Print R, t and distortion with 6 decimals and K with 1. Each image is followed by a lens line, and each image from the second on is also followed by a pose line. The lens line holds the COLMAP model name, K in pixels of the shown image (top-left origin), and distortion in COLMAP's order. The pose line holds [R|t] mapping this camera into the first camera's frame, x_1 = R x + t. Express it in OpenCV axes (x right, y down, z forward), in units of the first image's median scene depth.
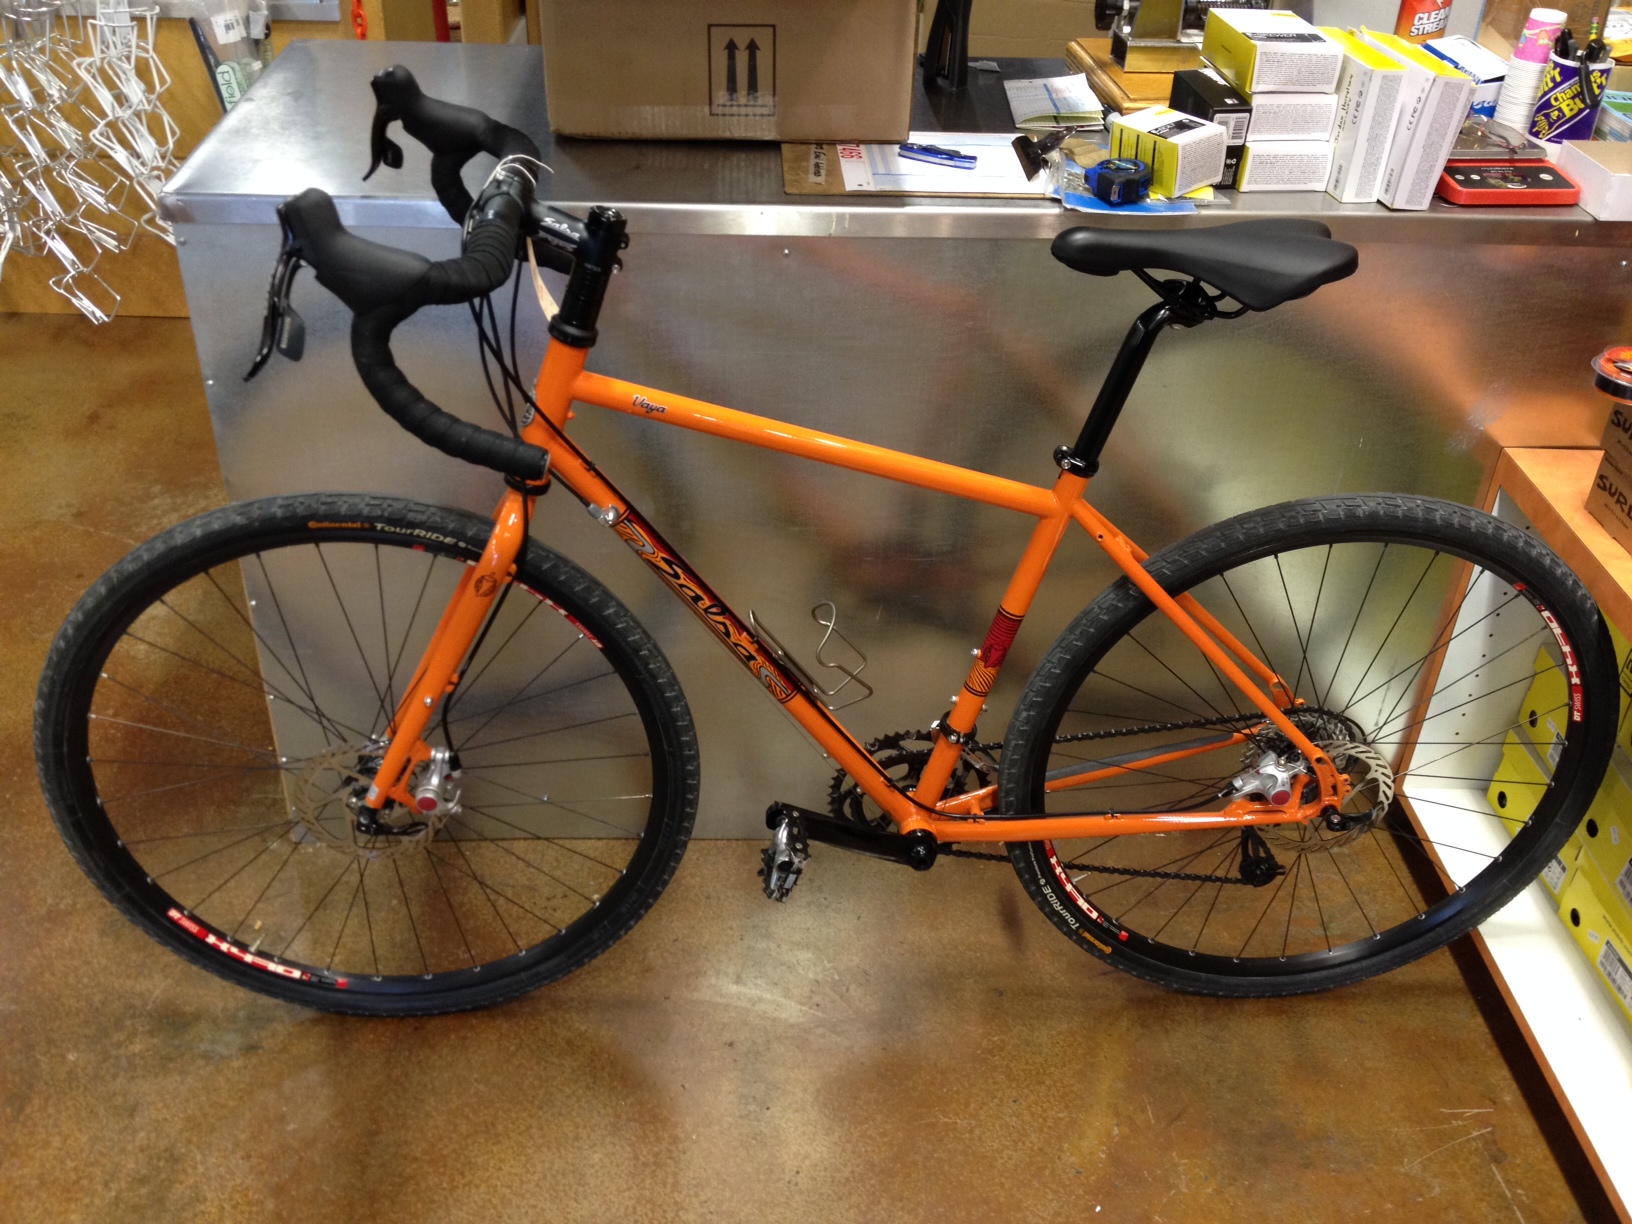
lens RADIAL K [[1674.9, 0, 814.2], [0, 1674.9, 615.3], [0, 0, 1]] dist [-0.023874, 0.000000]
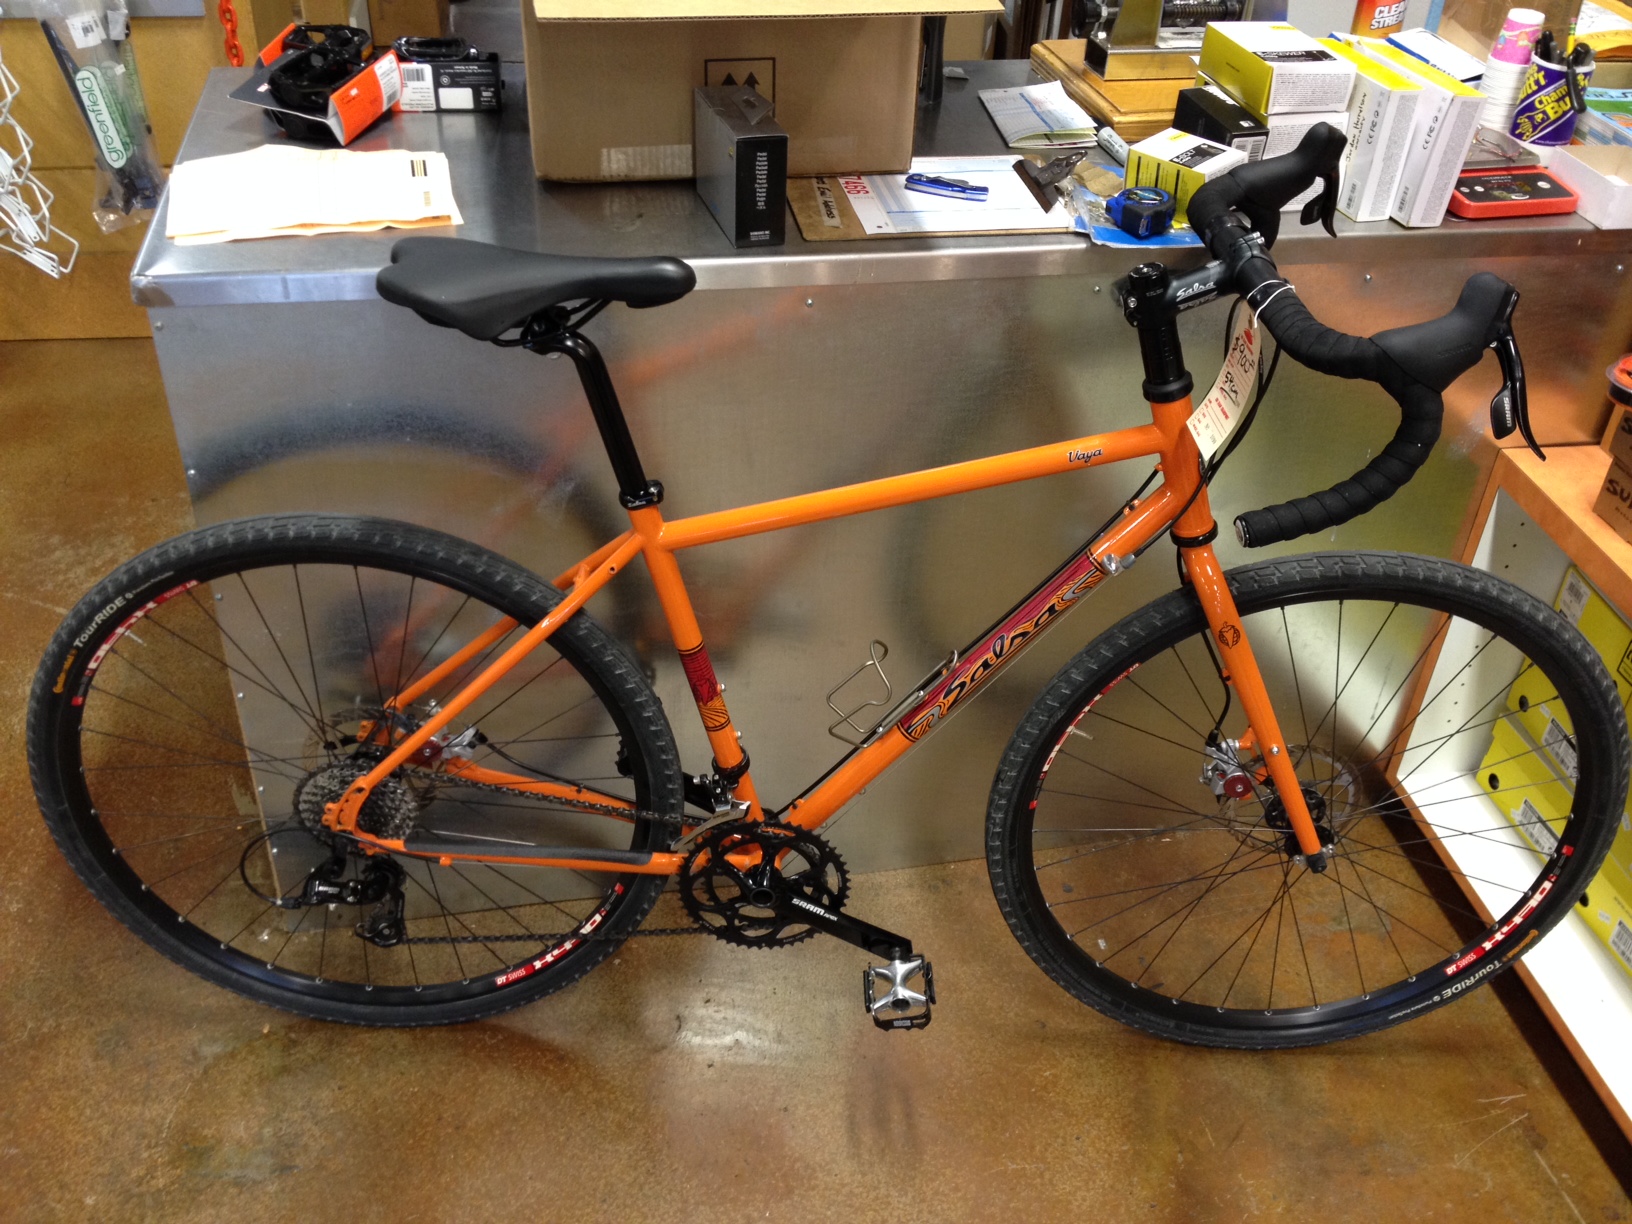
lens RADIAL K [[1674.9, 0, 818.4], [0, 1674.9, 606.7], [0, 0, 1]] dist [-0.023874, 0.000000]
pose [[0.990638, -0.070747, 0.116751, -0.127483], [0.065445, 0.996670, 0.048646, -0.084563], [-0.119804, -0.040550, 0.991969, 0.041999]]
